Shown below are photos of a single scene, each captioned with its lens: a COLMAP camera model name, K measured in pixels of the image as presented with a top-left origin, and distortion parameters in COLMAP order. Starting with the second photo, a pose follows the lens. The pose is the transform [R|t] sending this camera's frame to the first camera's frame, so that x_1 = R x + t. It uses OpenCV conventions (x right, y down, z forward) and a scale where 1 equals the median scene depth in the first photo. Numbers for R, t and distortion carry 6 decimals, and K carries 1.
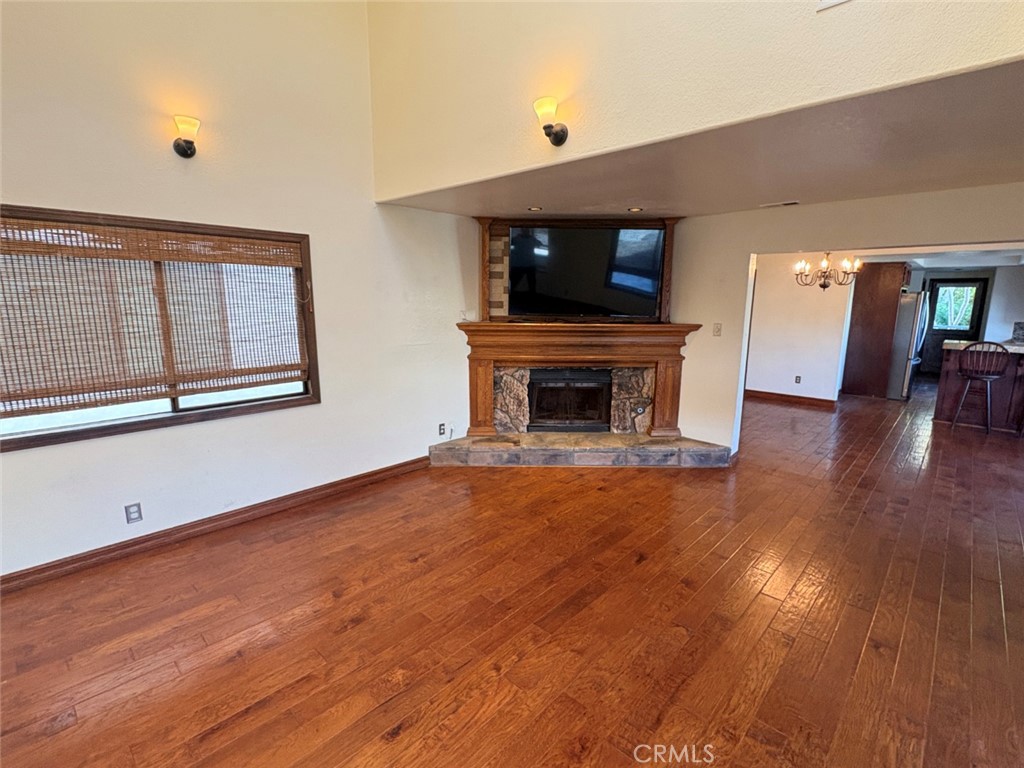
lens RADIAL K [[480.4, 0, 513.1], [0, 480.4, 385.8], [0, 0, 1]] dist [-0.002436, 0.000330]
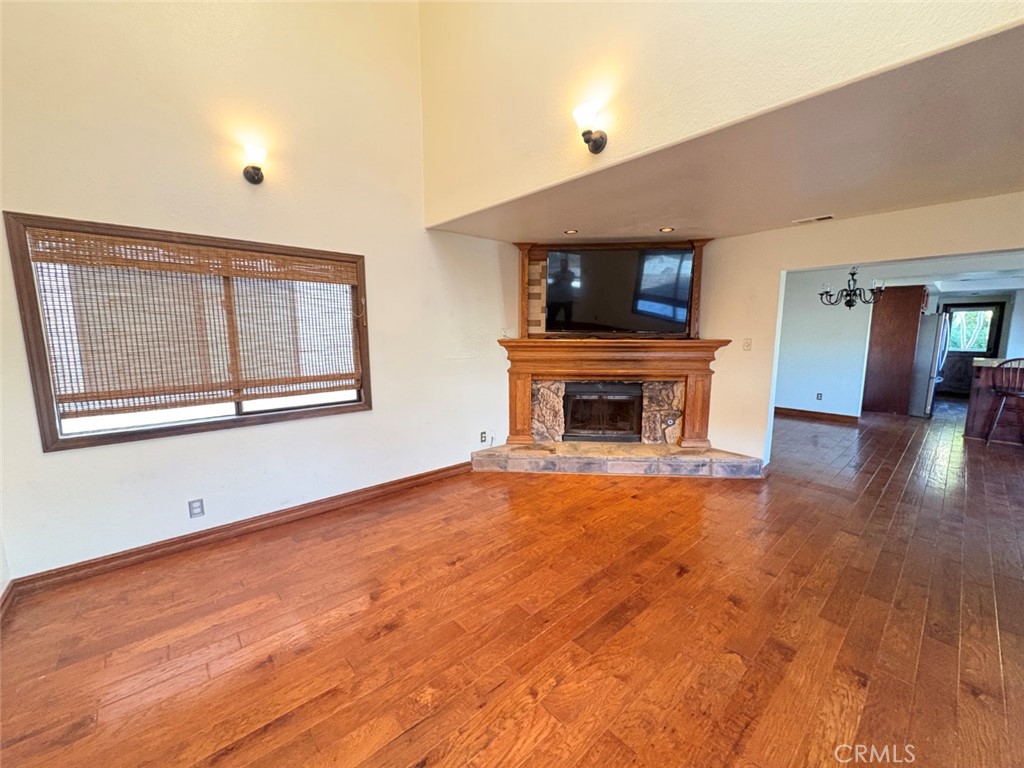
lens RADIAL K [[408.1, 0, 514.8], [0, 408.1, 382.8], [0, 0, 1]] dist [-0.000381, -0.000420]
pose [[0.996733, 0.004741, -0.080629, -0.003665], [-0.009005, 0.998575, -0.052594, 0.016305], [0.080265, 0.053148, 0.995356, 0.083764]]
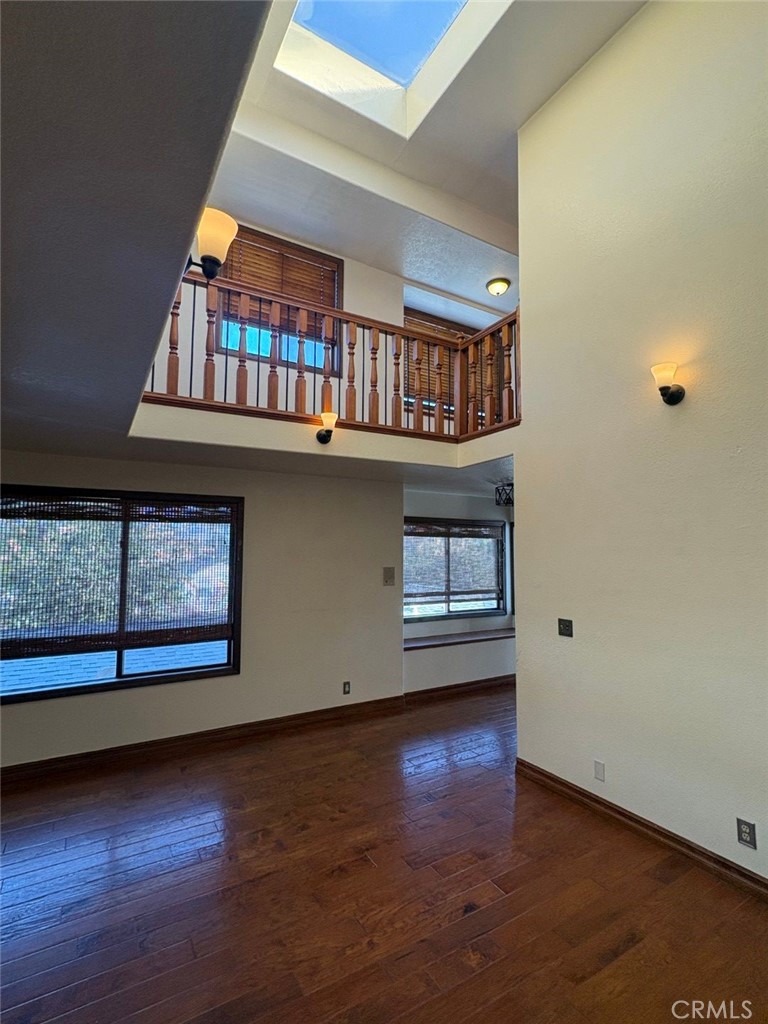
lens RADIAL K [[480.4, 0, 384.0], [0, 480.4, 512.0], [0, 0, 1]] dist [-0.002436, 0.000330]
pose [[-0.962203, 0.010186, 0.272142, -0.144786], [0.037181, 0.994857, 0.094220, -0.157981], [-0.269782, 0.100777, -0.957633, 0.809265]]
